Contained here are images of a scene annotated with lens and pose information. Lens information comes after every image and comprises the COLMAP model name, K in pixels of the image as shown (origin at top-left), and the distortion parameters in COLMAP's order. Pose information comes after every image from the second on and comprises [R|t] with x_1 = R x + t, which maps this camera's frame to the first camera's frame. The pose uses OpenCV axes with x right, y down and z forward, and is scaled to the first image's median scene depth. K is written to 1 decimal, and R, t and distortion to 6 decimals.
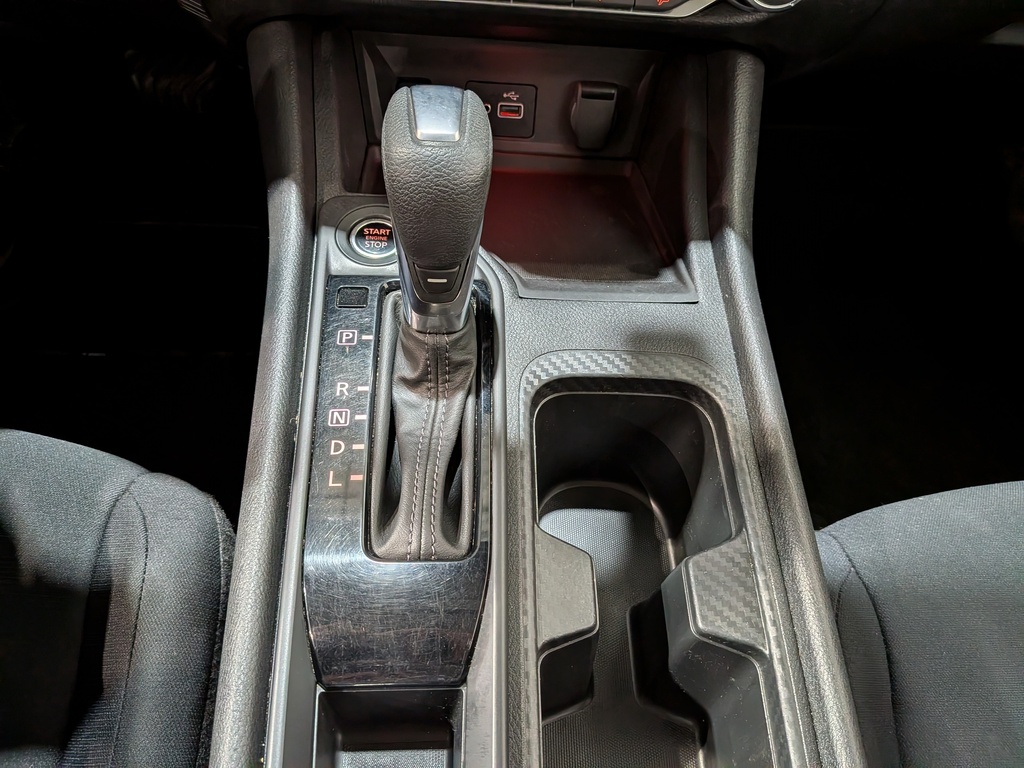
lens RADIAL K [[751.2, 0, 527.2], [0, 751.2, 398.6], [0, 0, 1]] dist [0.049047, -0.088874]
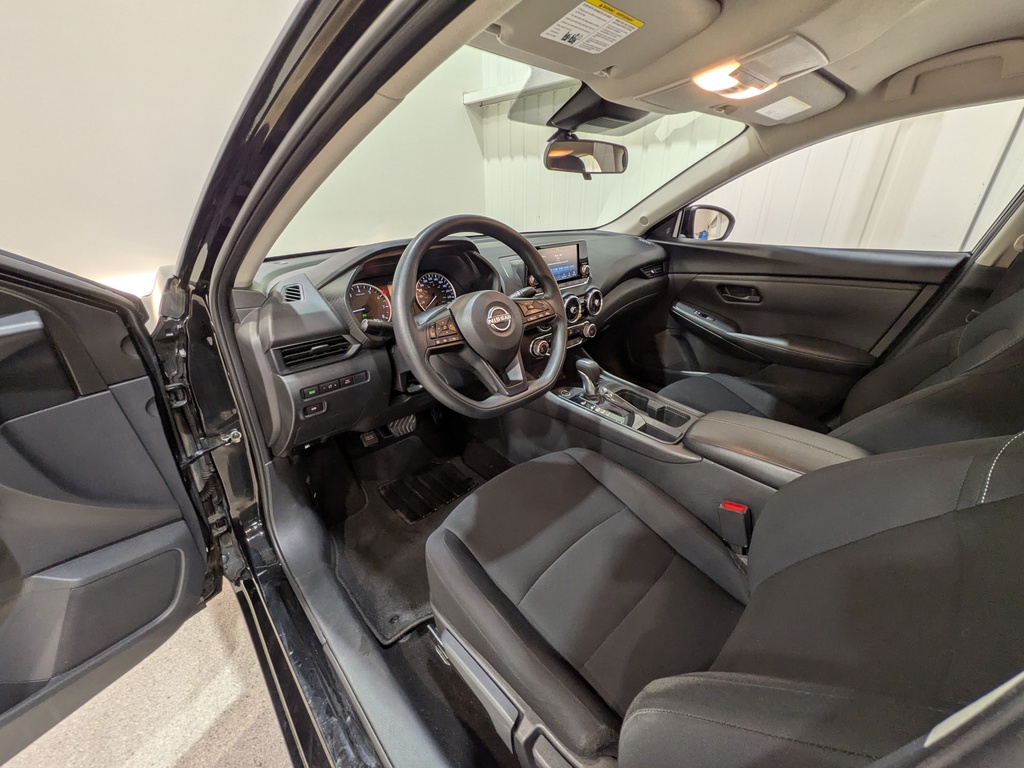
lens RADIAL K [[403.5, 0, 517.6], [0, 403.5, 382.3], [0, 0, 1]] dist [0.003096, 0.000076]
pose [[0.747346, -0.362398, 0.556904, -2.117891], [0.563642, 0.789602, -0.242564, 0.236514], [-0.351827, 0.495173, 0.794368, -1.241113]]
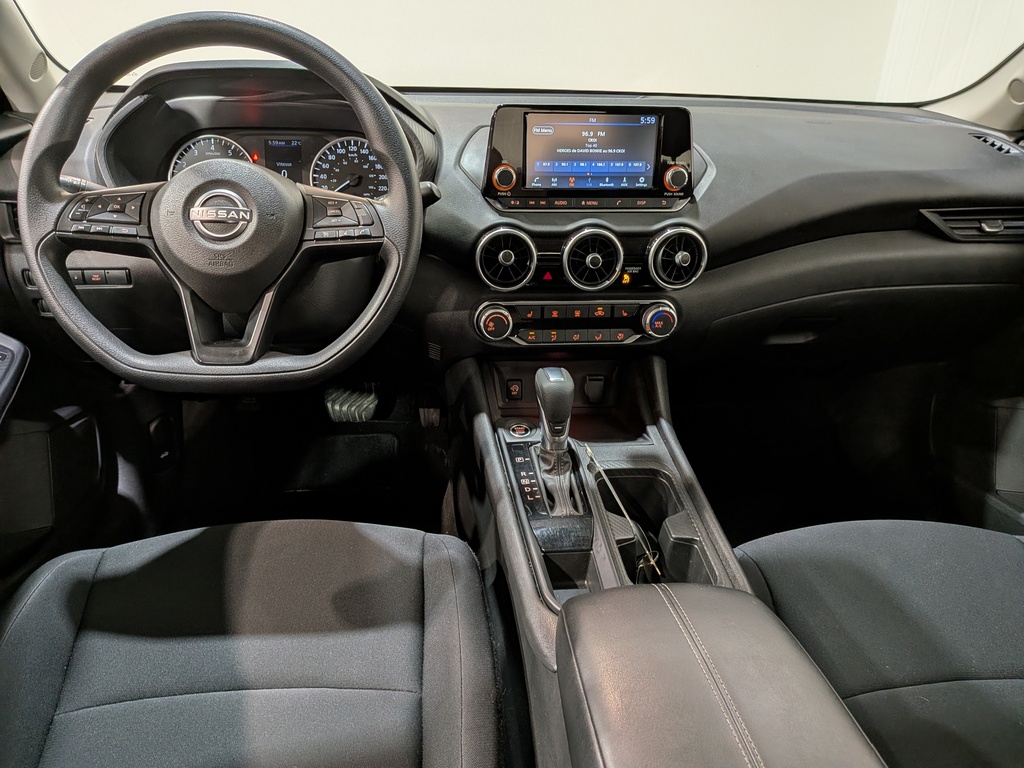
lens RADIAL K [[751.2, 0, 503.7], [0, 751.2, 406.6], [0, 0, 1]] dist [0.049047, -0.088874]
pose [[0.996147, -0.082797, 0.028894, -0.336215], [0.087254, 0.902867, -0.420972, 0.790291], [0.008768, 0.421872, 0.906613, -1.338038]]
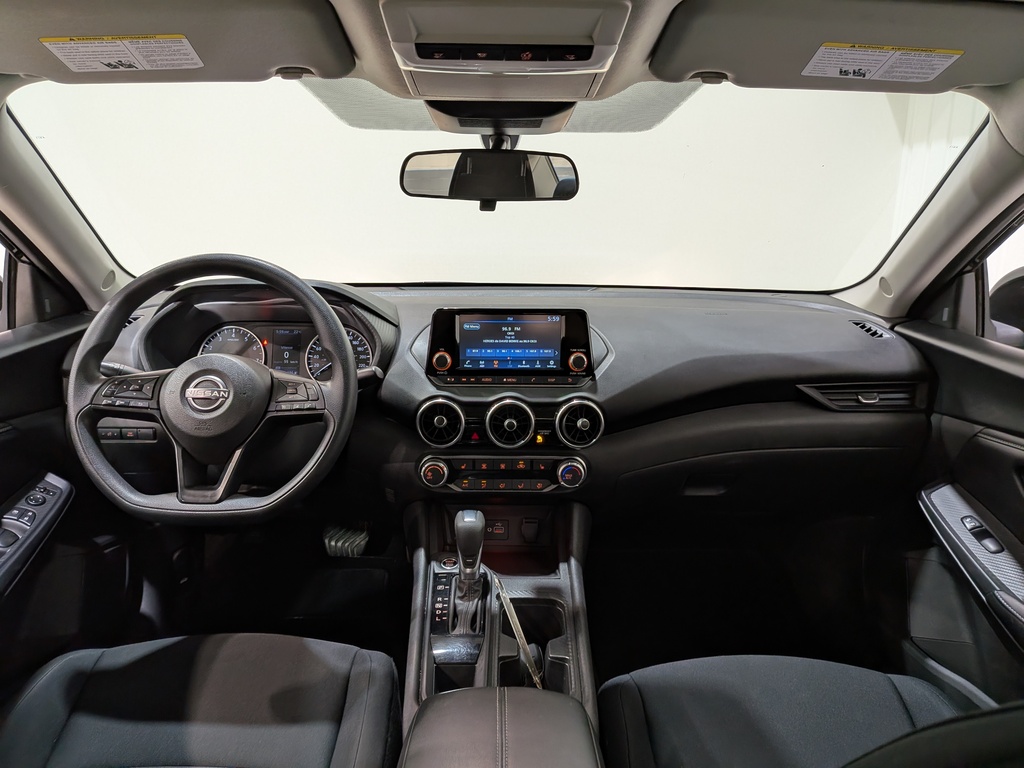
lens RADIAL K [[751.2, 0, 507.7], [0, 751.2, 396.3], [0, 0, 1]] dist [0.049047, -0.088874]
pose [[0.996386, -0.068200, -0.050635, 0.235495], [0.024061, 0.798310, -0.601766, 1.109621], [0.081463, 0.598373, 0.797065, -1.834764]]
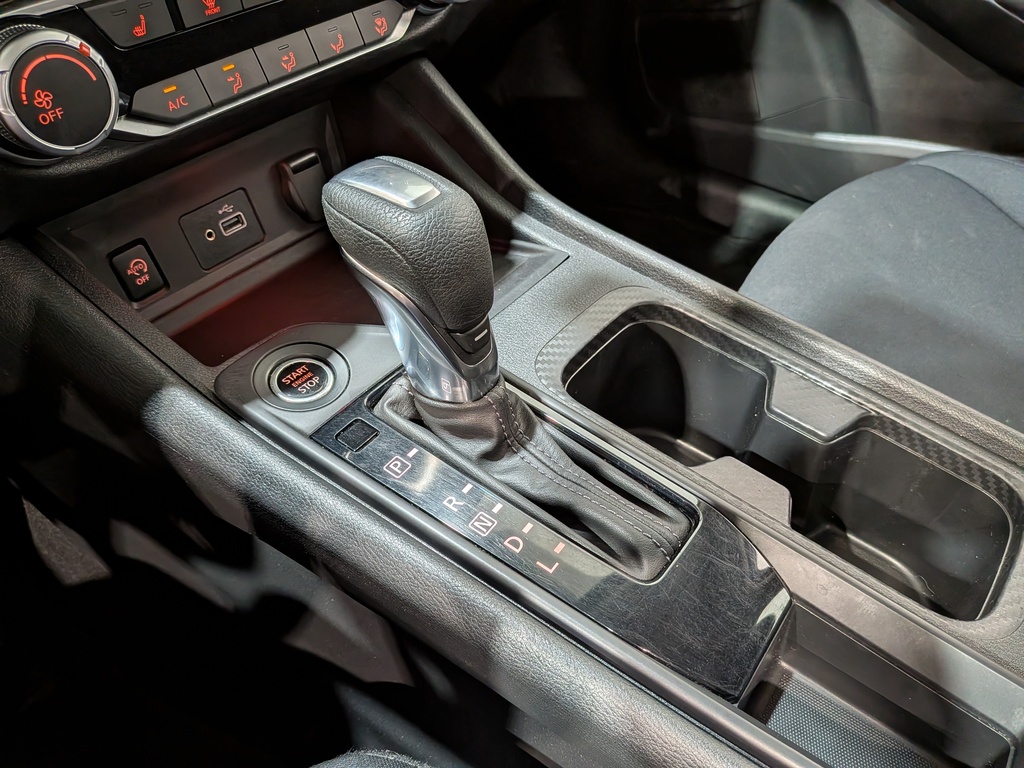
lens RADIAL K [[751.2, 0, 532.3], [0, 751.2, 396.6], [0, 0, 1]] dist [0.049047, -0.088874]
pose [[0.631952, -0.594567, 0.497119, -0.503420], [0.629625, 0.767884, 0.118010, -0.141845], [-0.451894, 0.238422, 0.859620, 0.149097]]
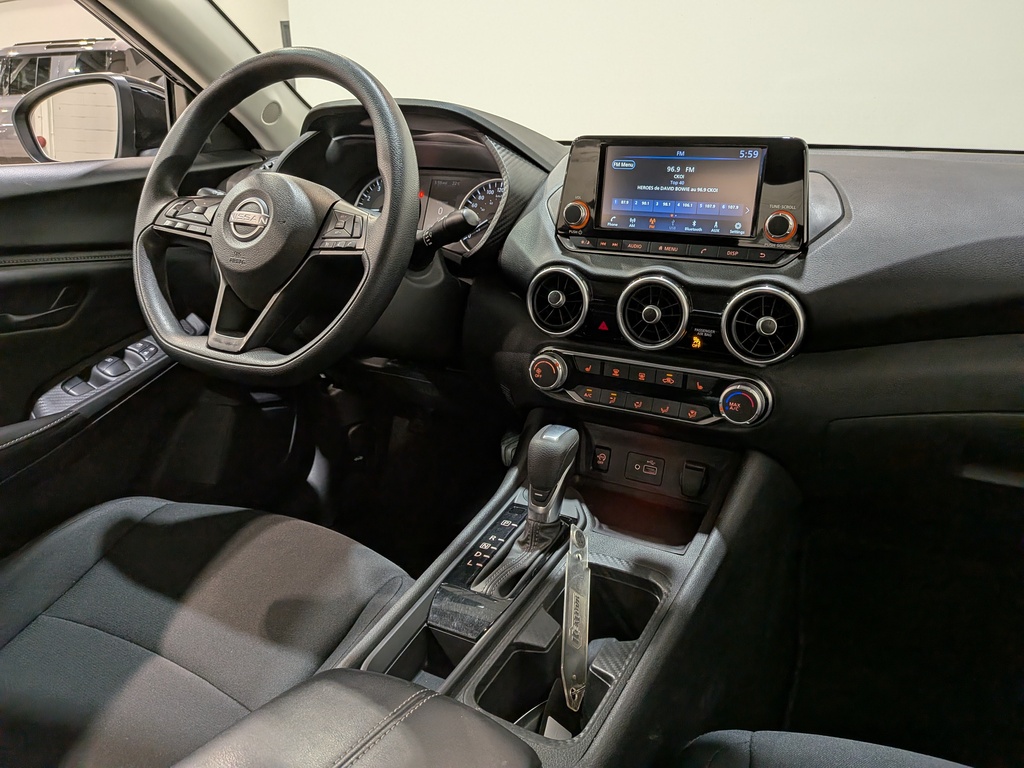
lens RADIAL K [[751.2, 0, 514.9], [0, 751.2, 383.3], [0, 0, 1]] dist [0.049047, -0.088874]
pose [[0.860935, 0.085016, -0.501560, 0.821404], [-0.353146, 0.809547, -0.468959, 0.586642], [0.366167, 0.580867, 0.726991, -0.805333]]
